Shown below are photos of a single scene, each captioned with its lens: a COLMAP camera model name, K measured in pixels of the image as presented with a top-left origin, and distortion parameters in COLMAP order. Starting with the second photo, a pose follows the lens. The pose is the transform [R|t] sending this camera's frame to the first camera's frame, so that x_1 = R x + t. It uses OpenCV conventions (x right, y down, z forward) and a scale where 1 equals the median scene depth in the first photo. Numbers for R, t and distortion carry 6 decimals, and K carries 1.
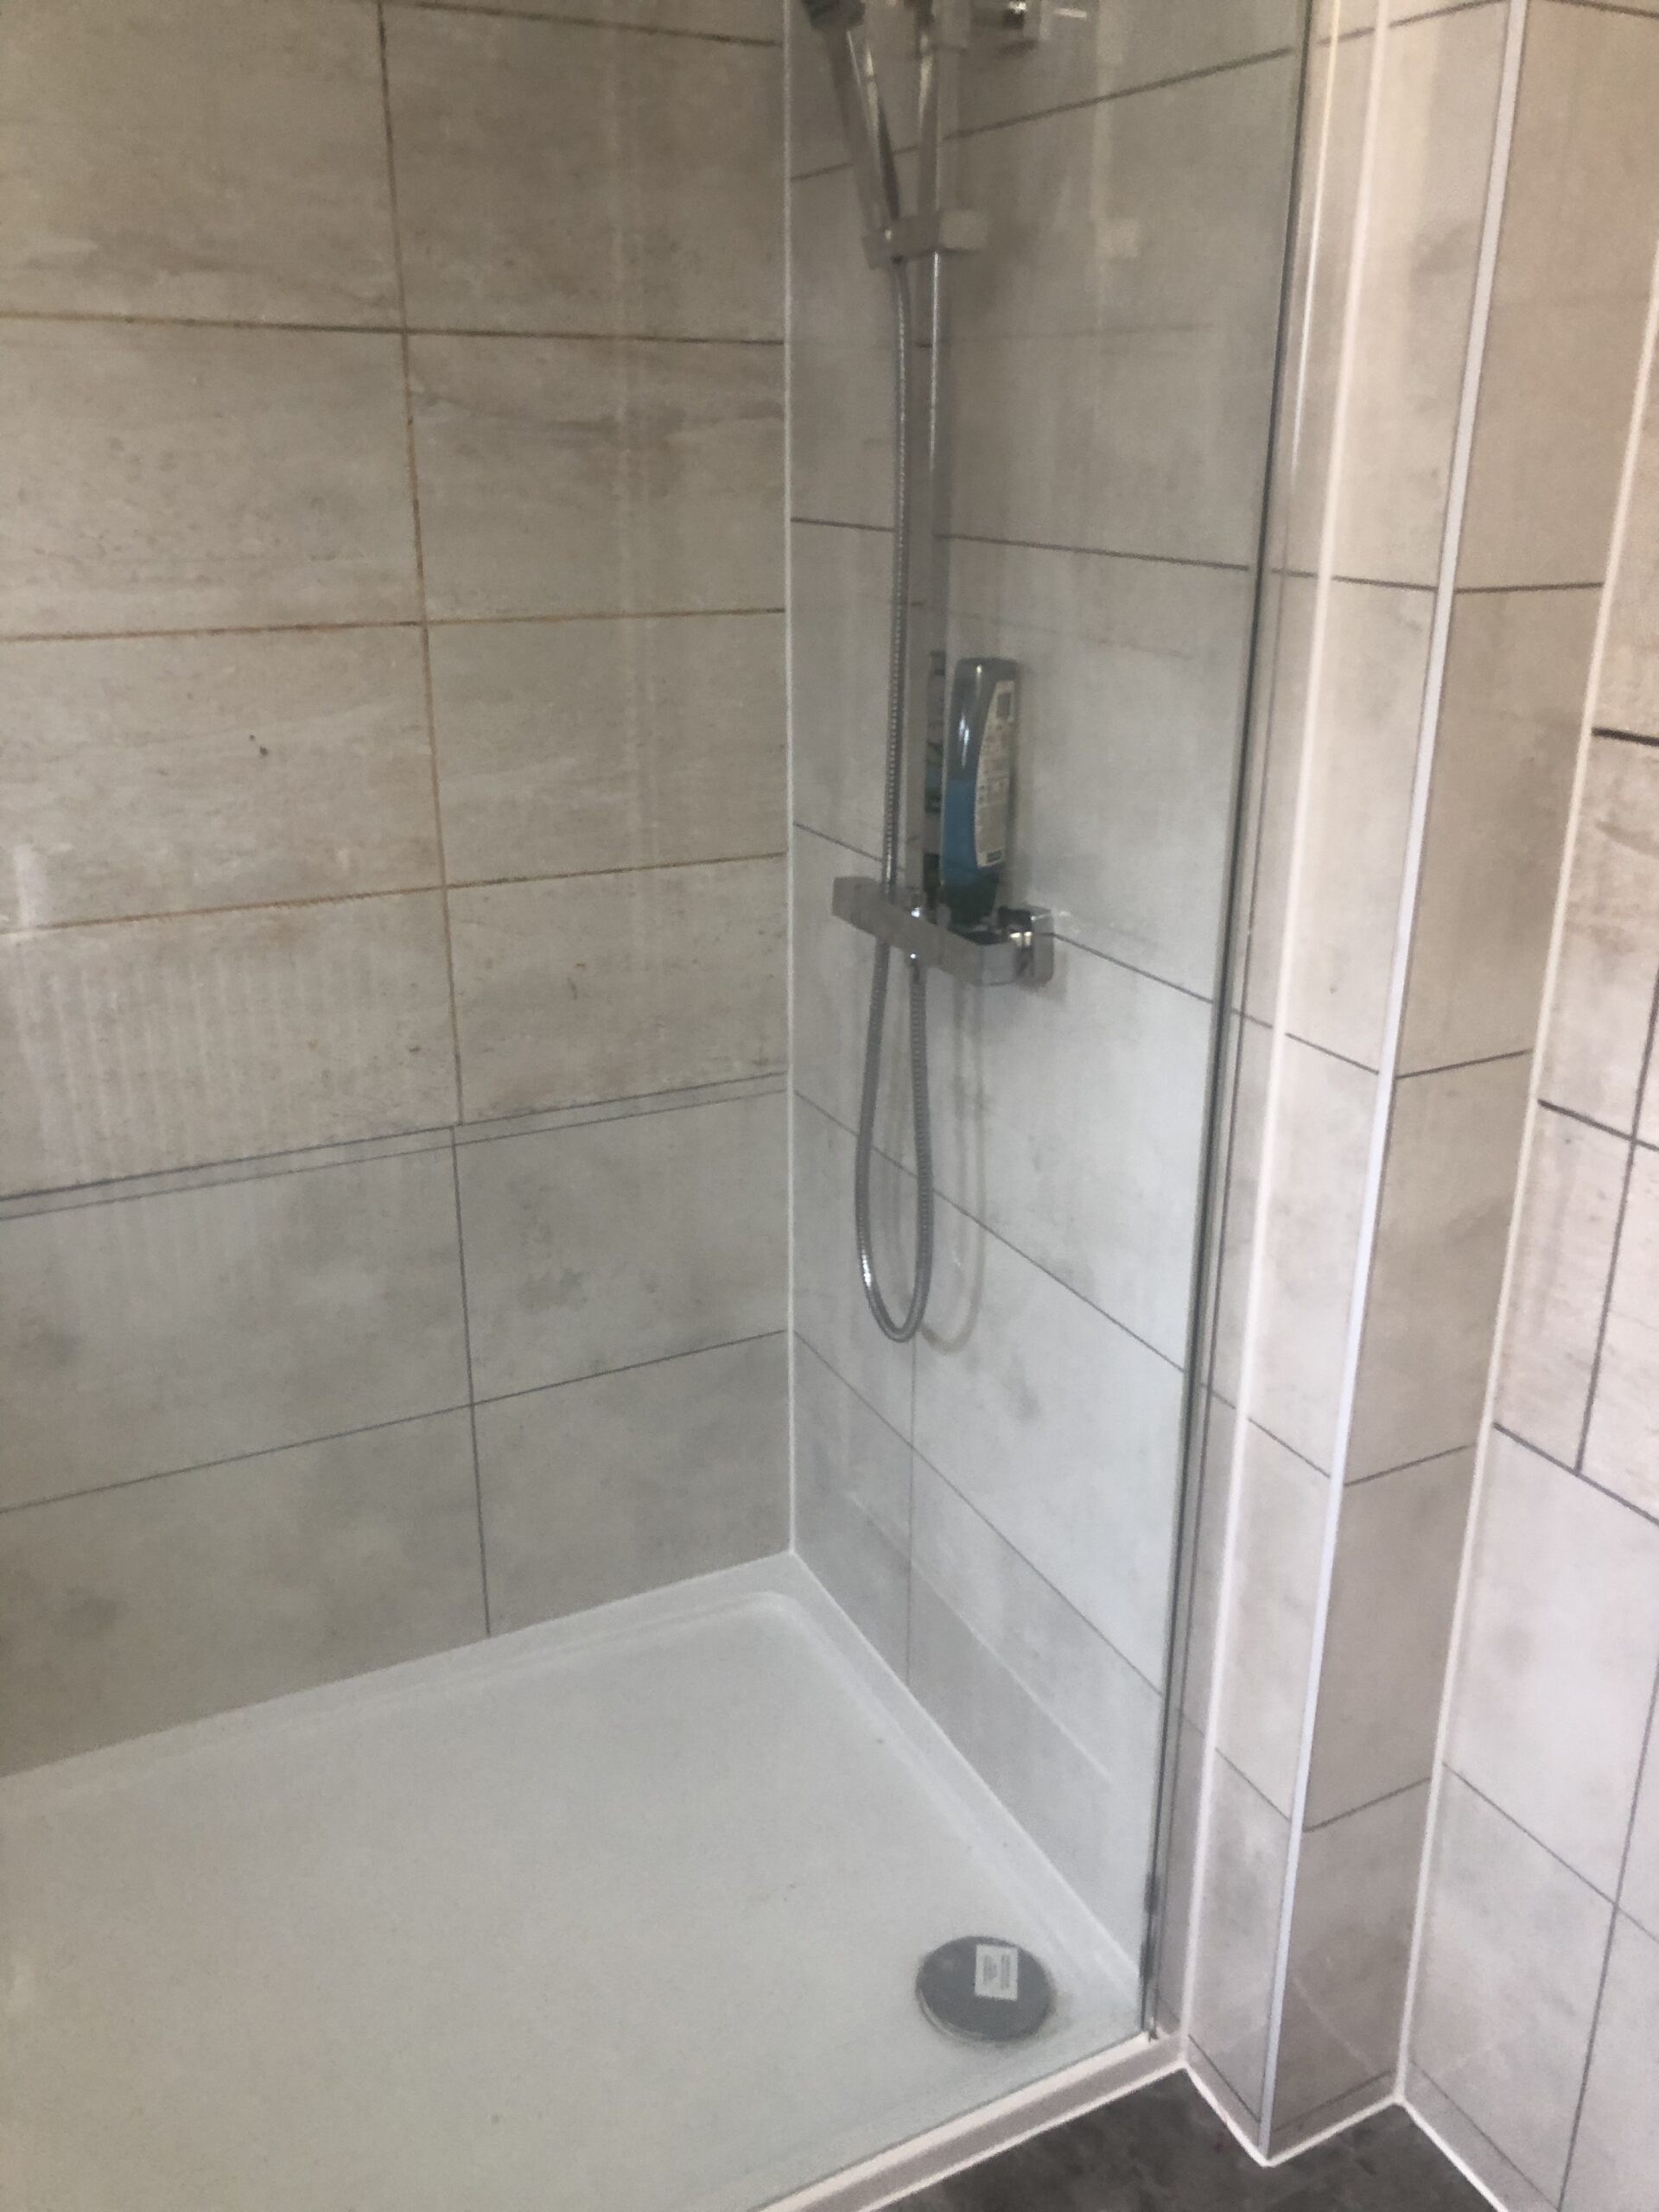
lens RADIAL K [[1824.4, 0, 871.4], [0, 1824.4, 1130.4], [0, 0, 1]] dist [0.073856, -0.066515]
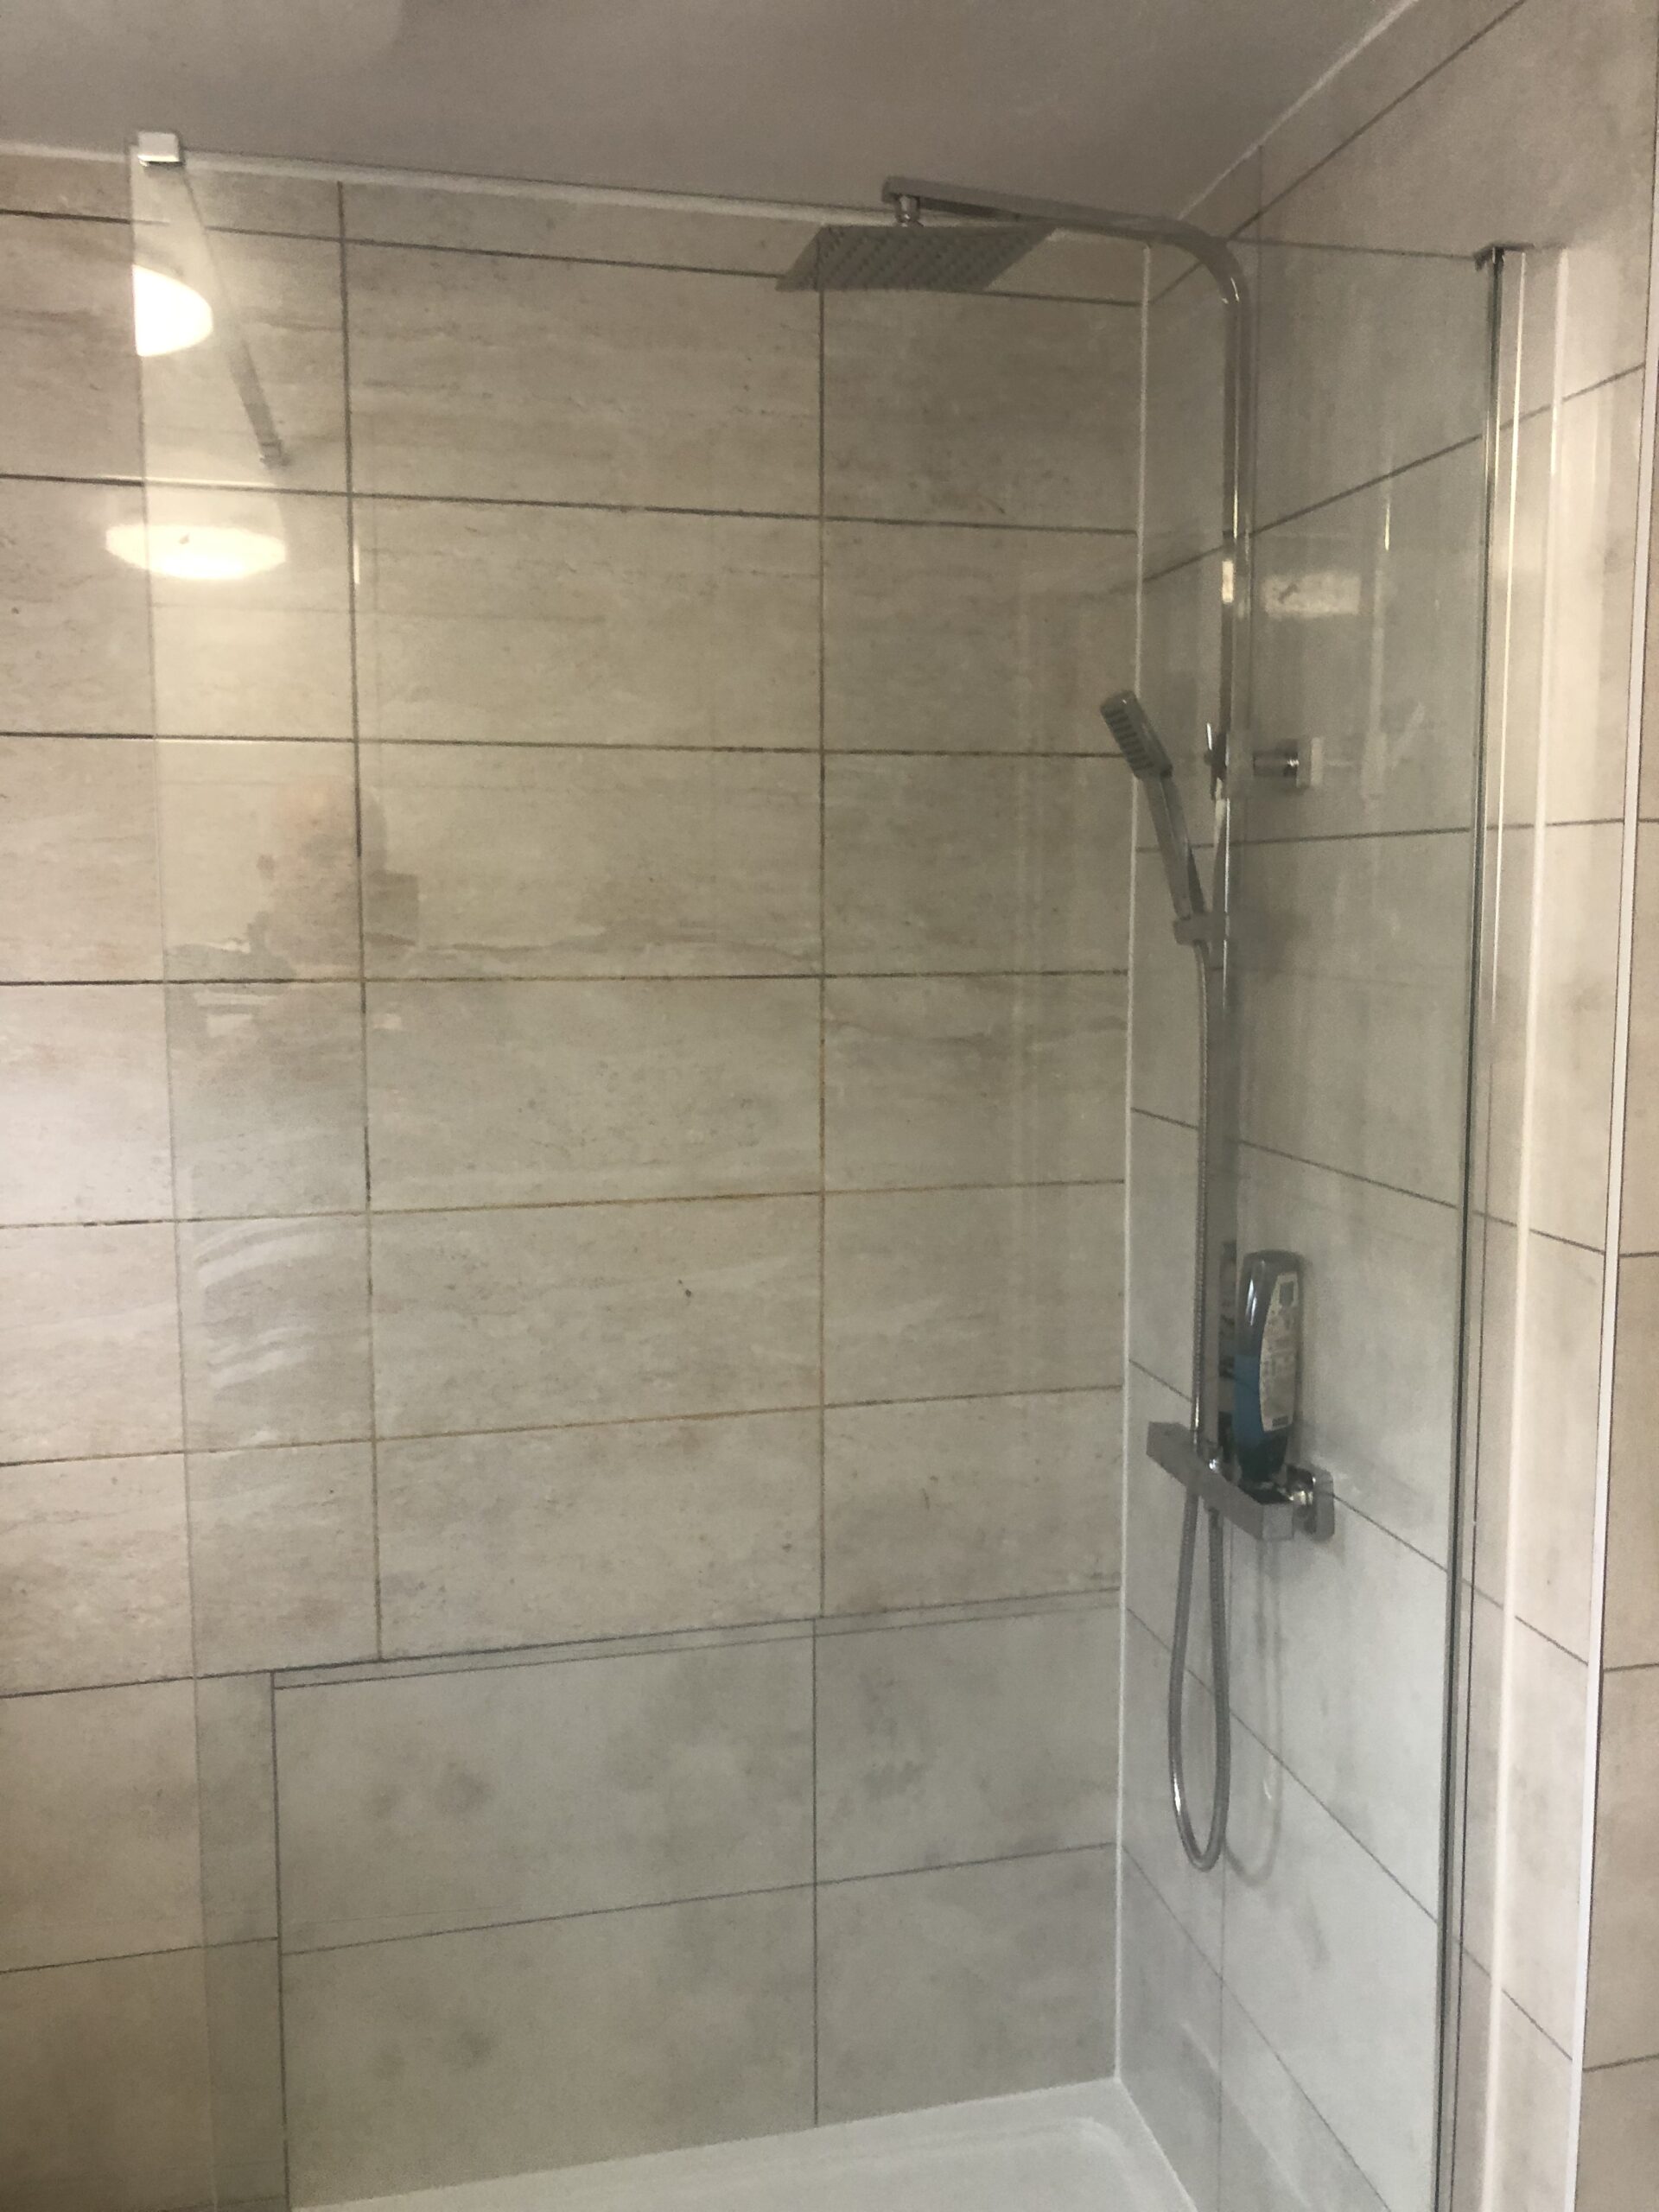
lens RADIAL K [[1839.5, 0, 829.5], [0, 1839.5, 1106.0], [0, 0, 1]] dist [0.017715, -0.002361]
pose [[0.967785, 0.010555, -0.251557, 0.078382], [-0.074862, 0.965998, -0.247474, -0.033529], [0.240391, 0.258334, 0.935669, -0.178257]]
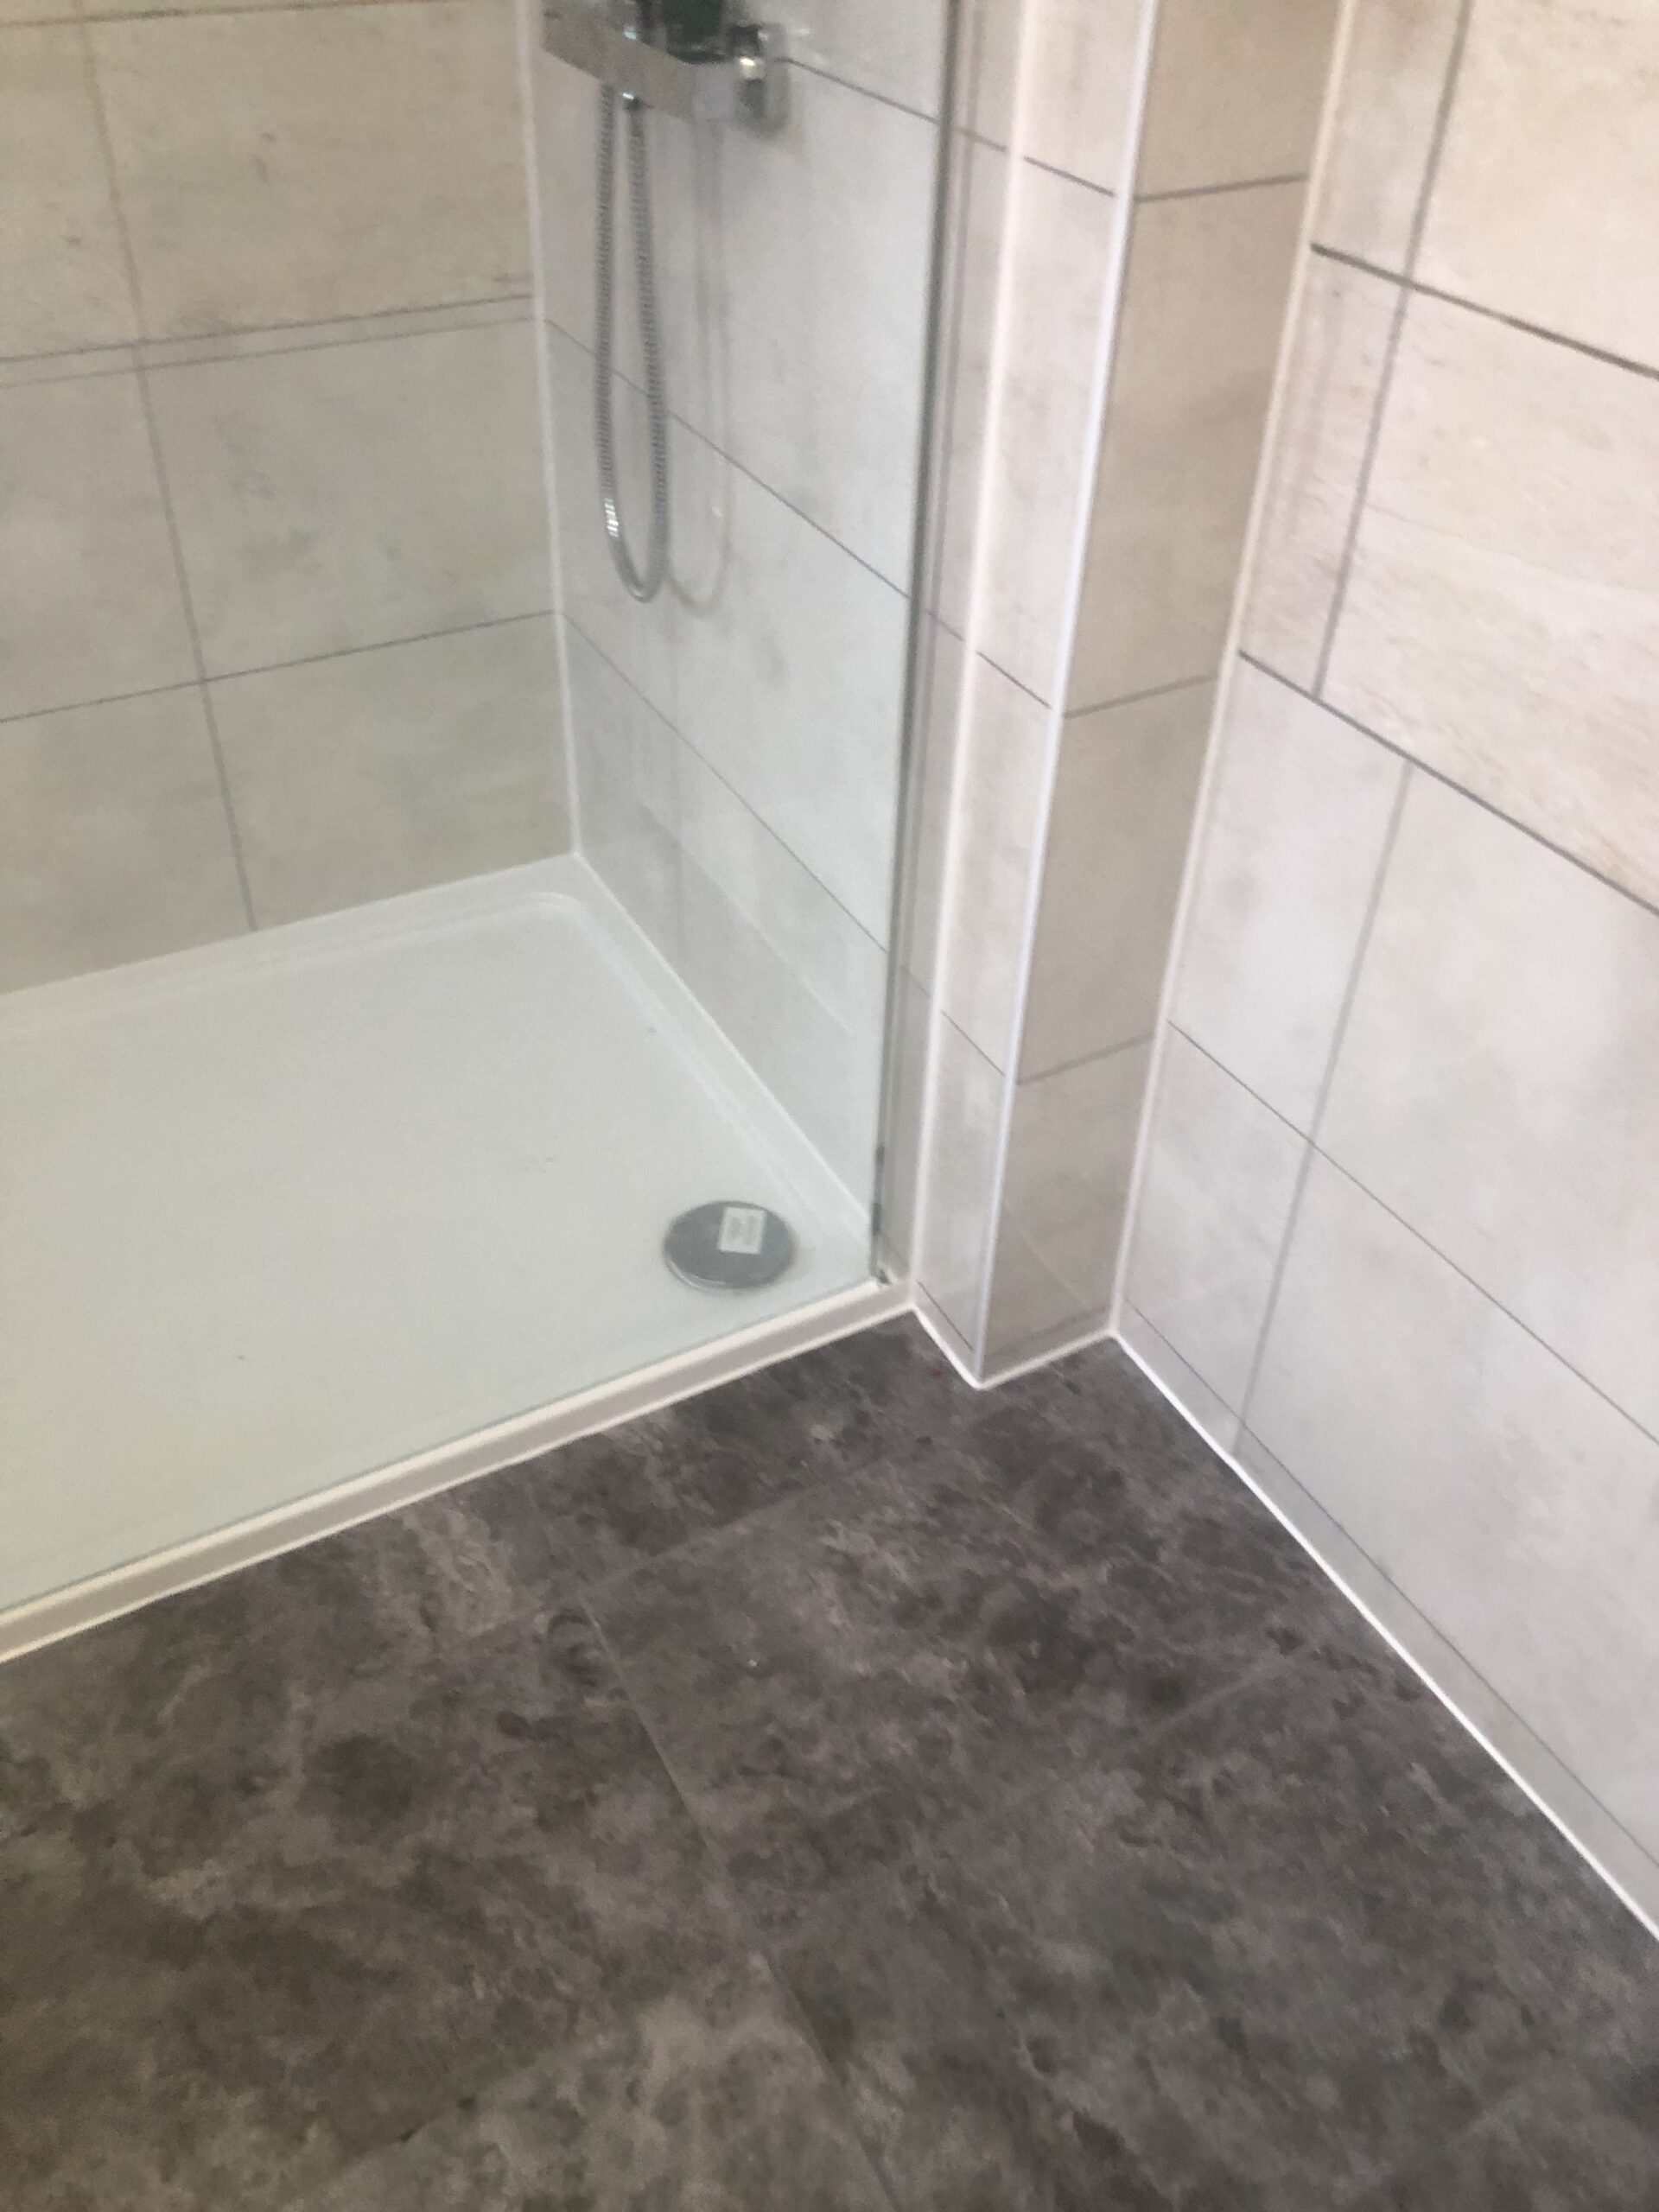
lens RADIAL K [[1839.5, 0, 829.5], [0, 1839.5, 1106.0], [0, 0, 1]] dist [0.017715, -0.002361]
pose [[0.999434, 0.000672, 0.033627, 0.085891], [-0.011505, 0.946320, 0.323027, 0.064484], [-0.031605, -0.323231, 0.945792, 0.061802]]
